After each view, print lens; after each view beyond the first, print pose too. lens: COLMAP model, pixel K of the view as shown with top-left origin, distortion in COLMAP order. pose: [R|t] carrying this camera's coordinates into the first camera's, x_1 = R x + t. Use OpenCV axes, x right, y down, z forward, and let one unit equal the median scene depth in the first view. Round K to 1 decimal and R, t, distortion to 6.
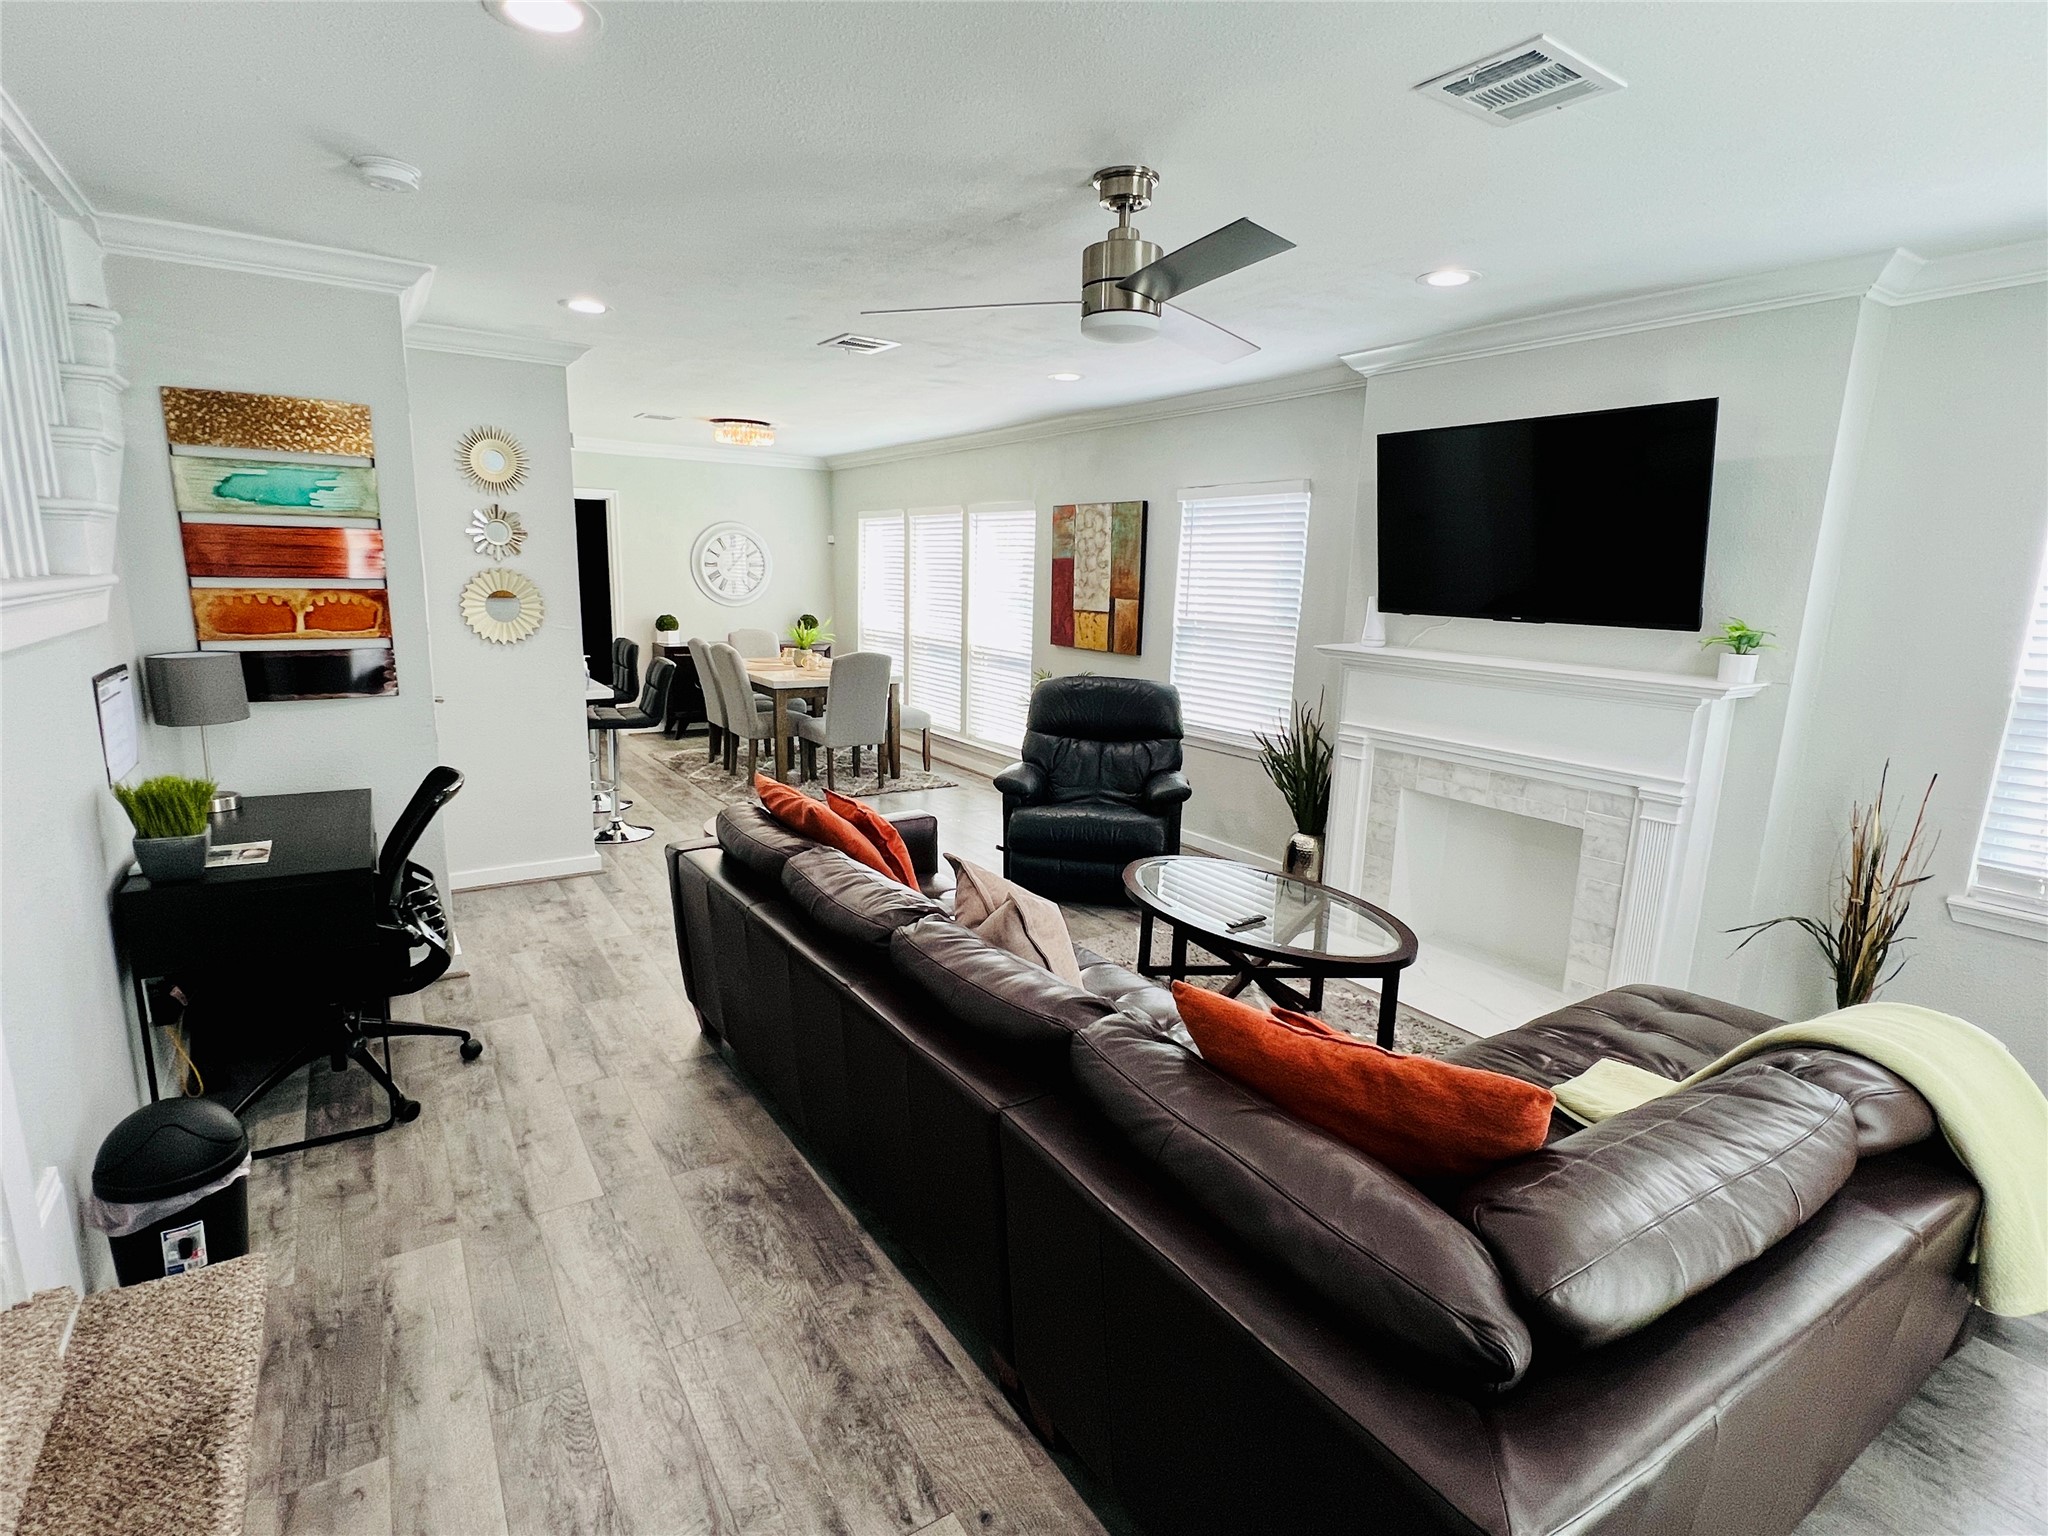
lens RADIAL K [[1027.5, 0, 1022.5], [0, 1027.5, 773.7], [0, 0, 1]] dist [-0.000103, -0.000012]
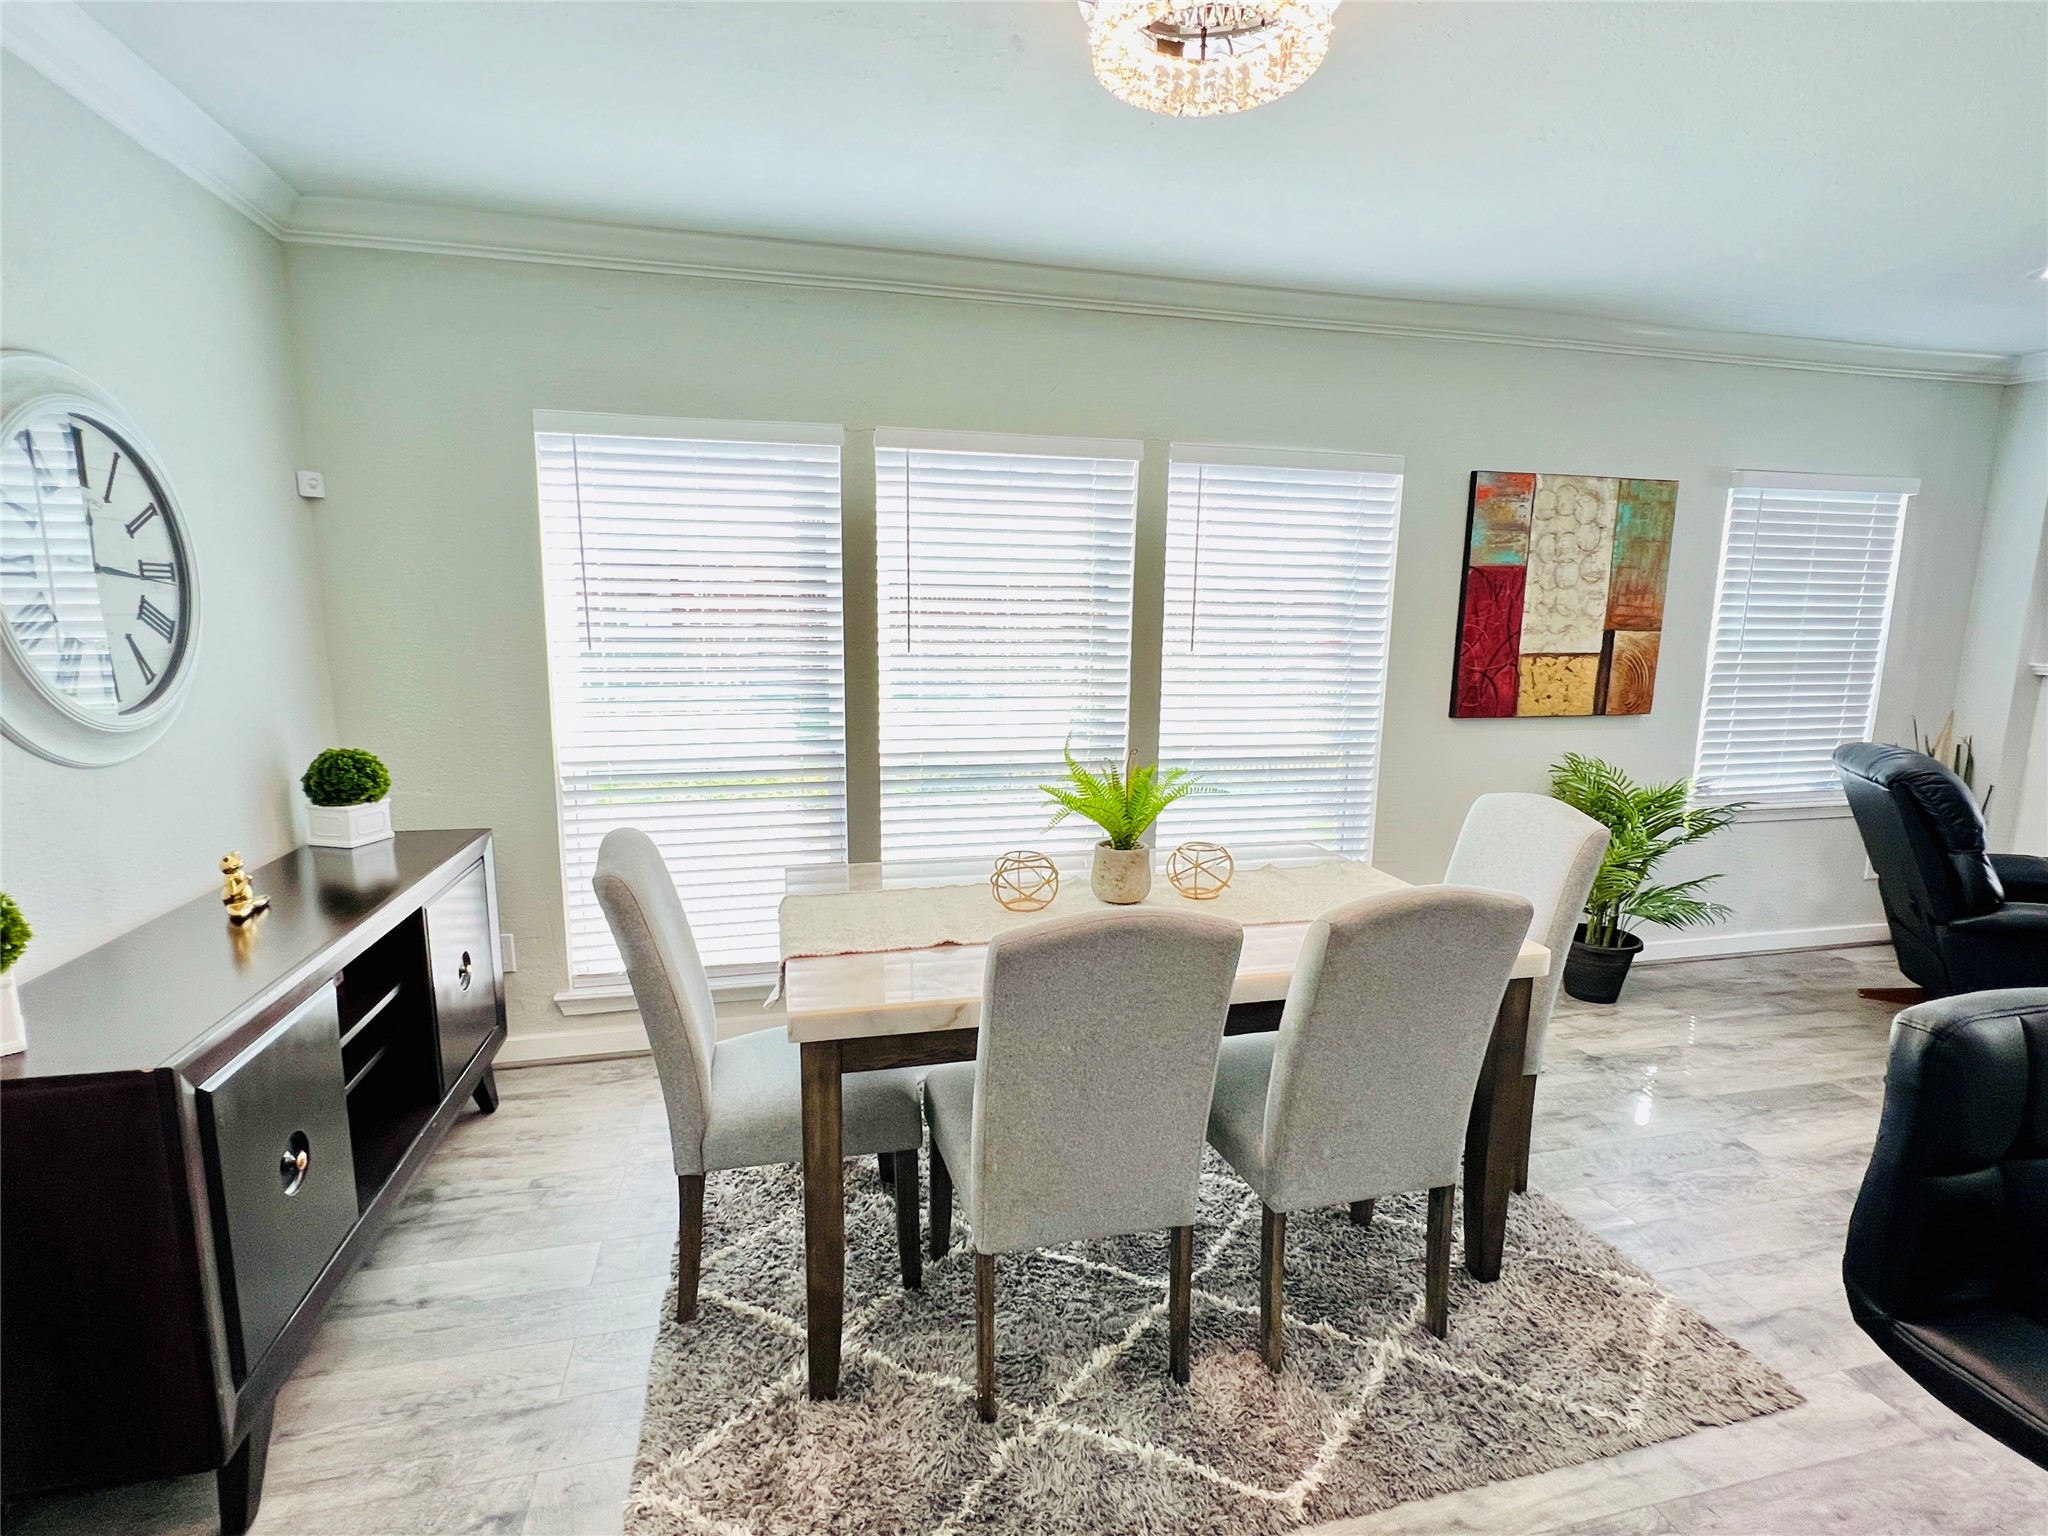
lens RADIAL K [[975.1, 0, 1021.4], [0, 975.1, 769.9], [0, 0, 1]] dist [0.000221, -0.000098]
pose [[0.324593, -0.176532, 0.929234, -0.588686], [0.186839, 0.975038, 0.119968, -0.221613], [-0.927216, 0.134676, 0.349474, 1.111618]]
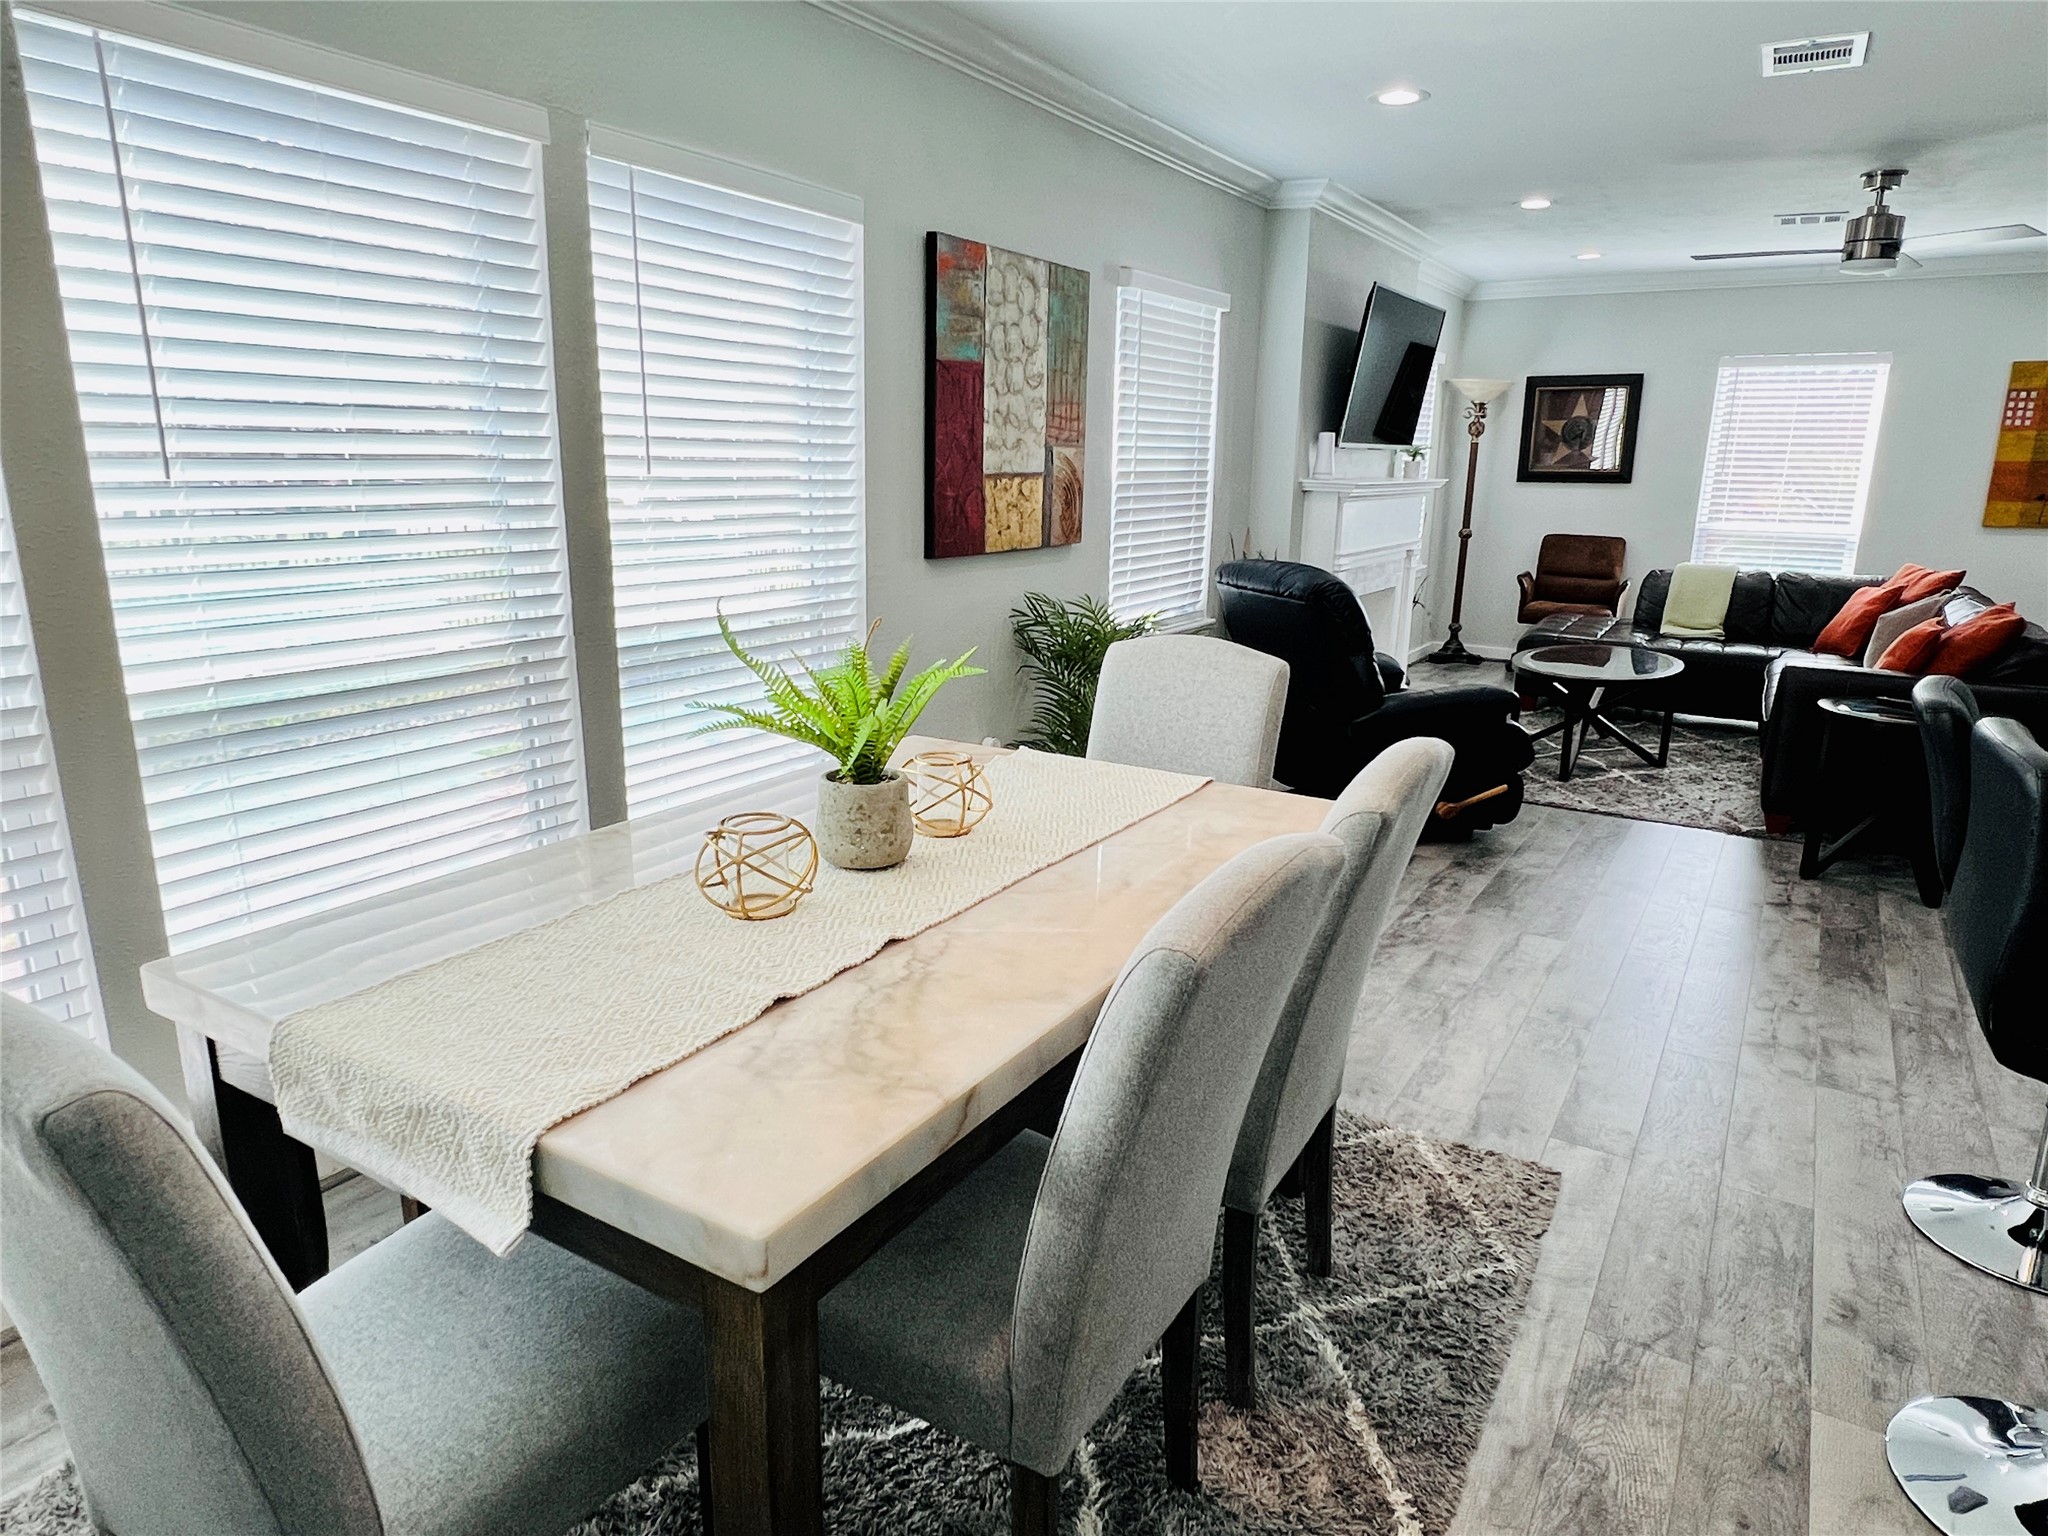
lens RADIAL K [[1260.4, 0, 1020.3], [0, 1260.4, 779.4], [0, 0, 1]] dist [0.000925, -0.002506]
pose [[-0.431857, -0.257050, 0.864537, -0.515379], [0.154899, 0.923150, 0.351853, -0.239417], [-0.888541, 0.285866, -0.358852, 1.273771]]
